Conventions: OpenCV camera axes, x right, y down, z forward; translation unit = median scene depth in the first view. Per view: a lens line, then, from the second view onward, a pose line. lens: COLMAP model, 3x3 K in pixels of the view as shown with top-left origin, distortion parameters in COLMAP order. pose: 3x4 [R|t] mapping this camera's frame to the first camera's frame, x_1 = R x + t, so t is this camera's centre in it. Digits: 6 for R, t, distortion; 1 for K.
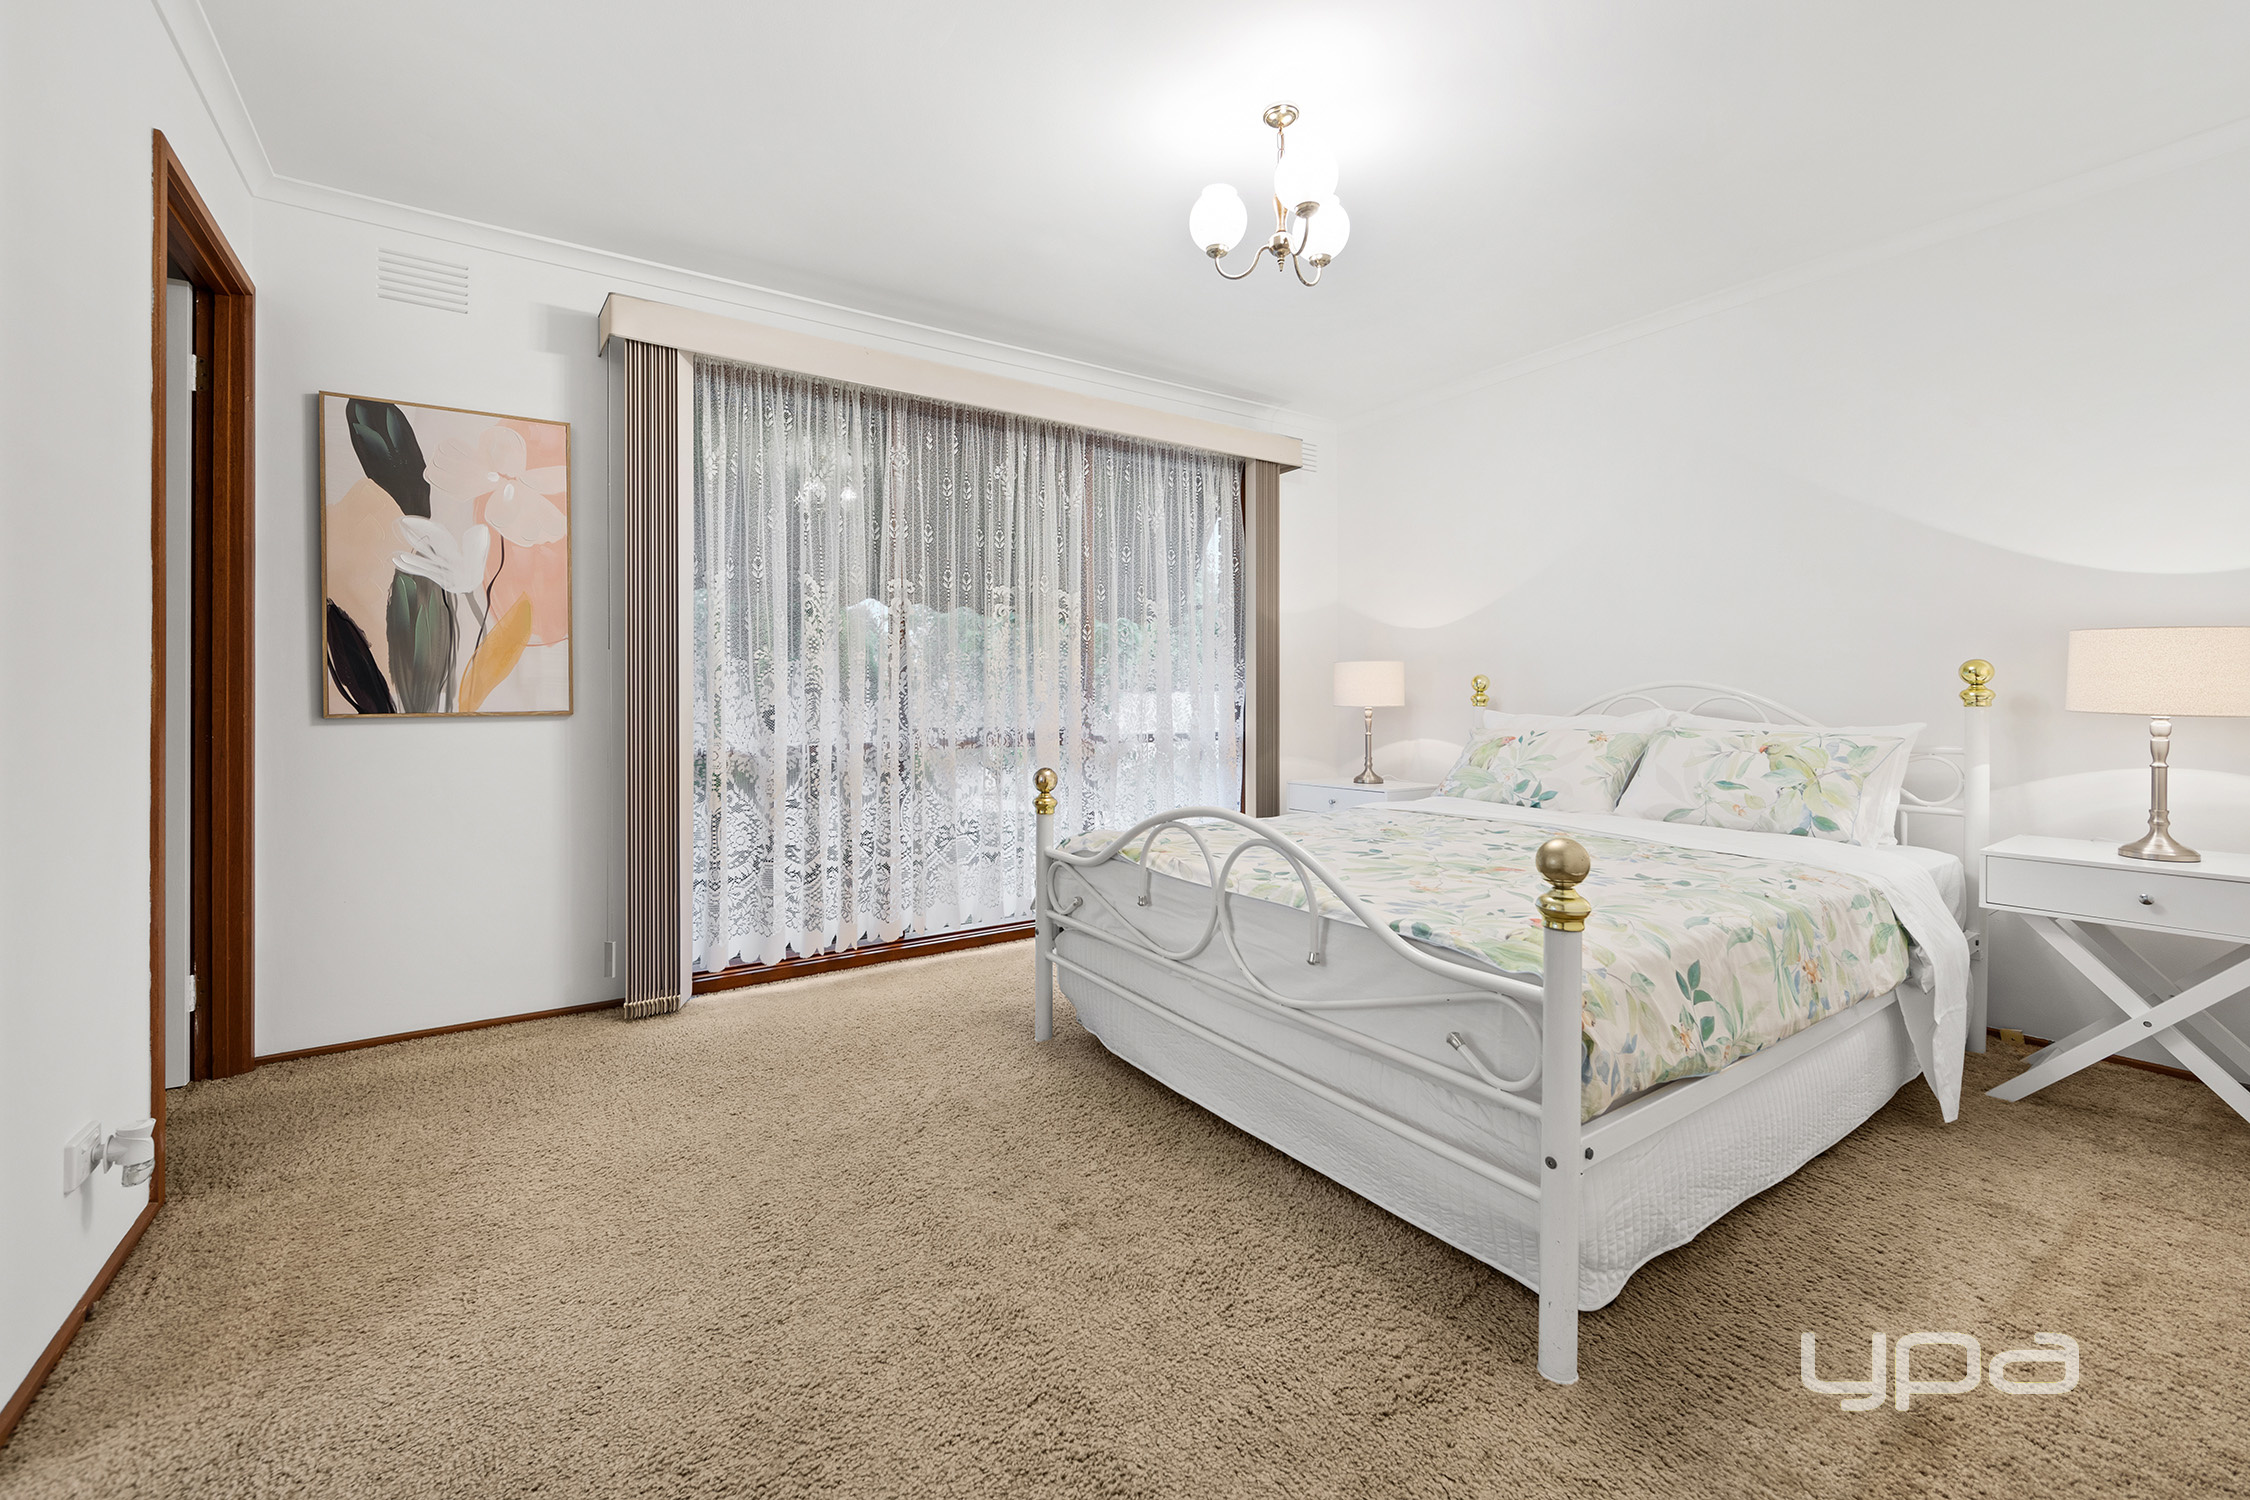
lens RADIAL K [[905.0, 0, 1097.2], [0, 905.0, 682.1], [0, 0, 1]] dist [0.000962, 0.000020]
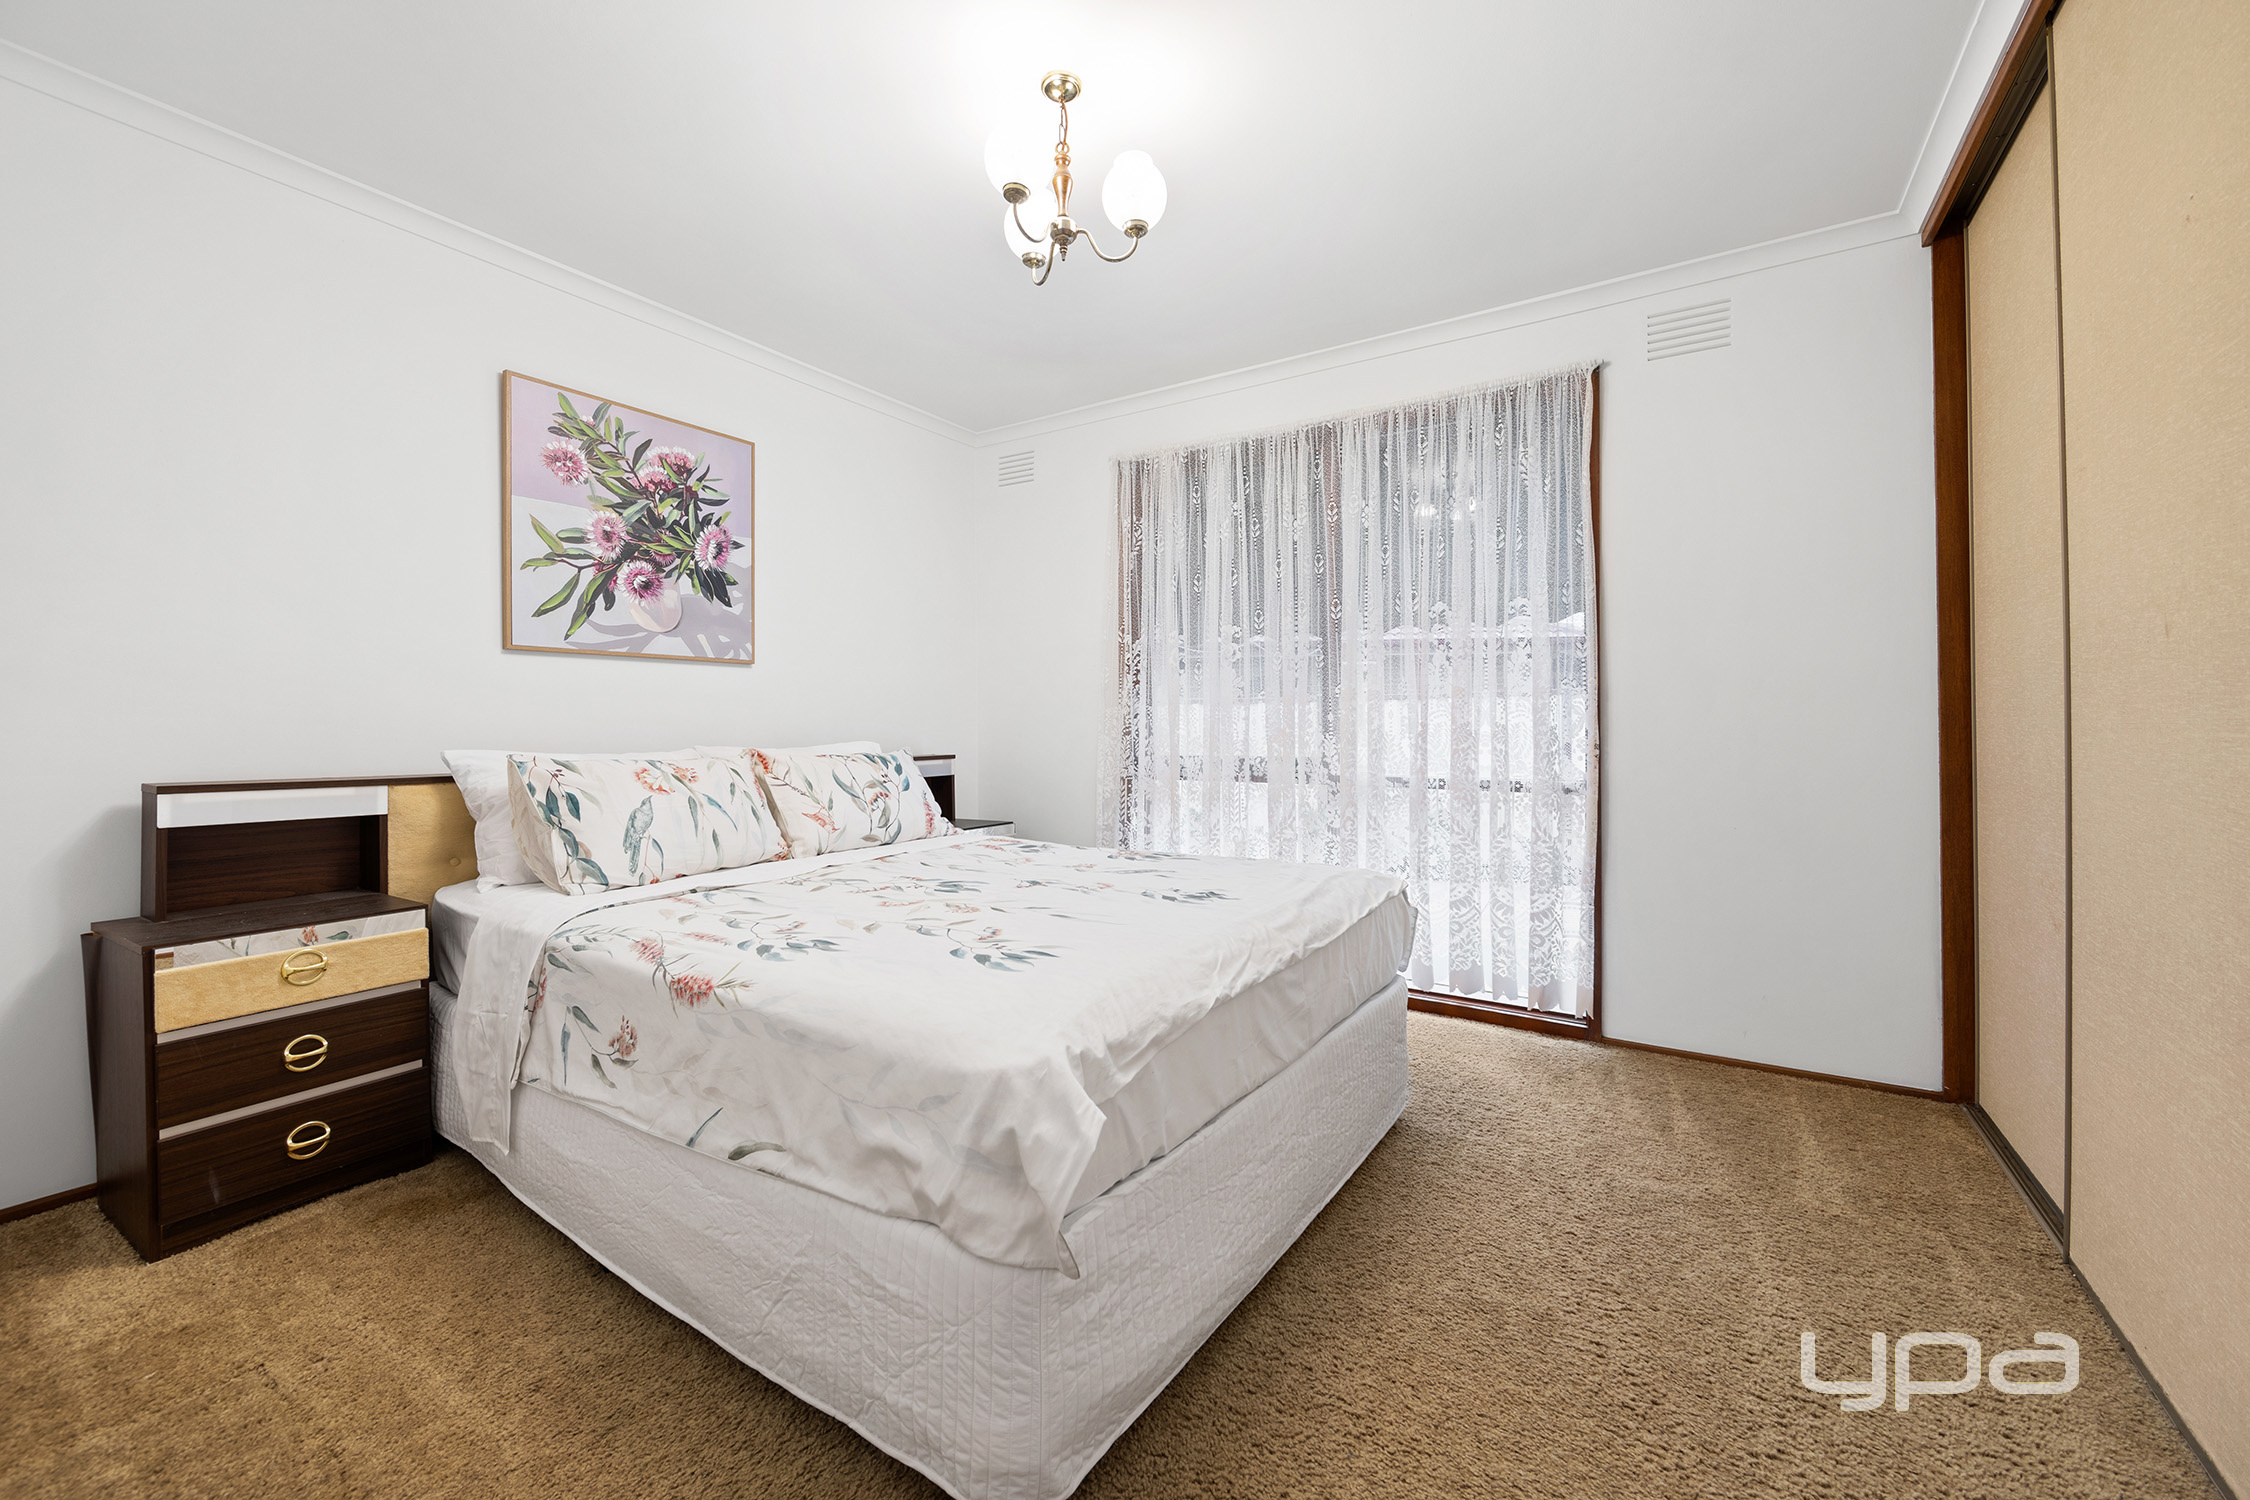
lens RADIAL K [[895.1, 0, 1120.8], [0, 895.1, 696.5], [0, 0, 1]] dist [-0.001935, -0.000138]
pose [[0.406780, -0.017385, -0.913361, 0.696322], [0.002118, 0.999834, -0.018088, -0.002569], [0.913524, 0.005423, 0.406749, 0.469809]]
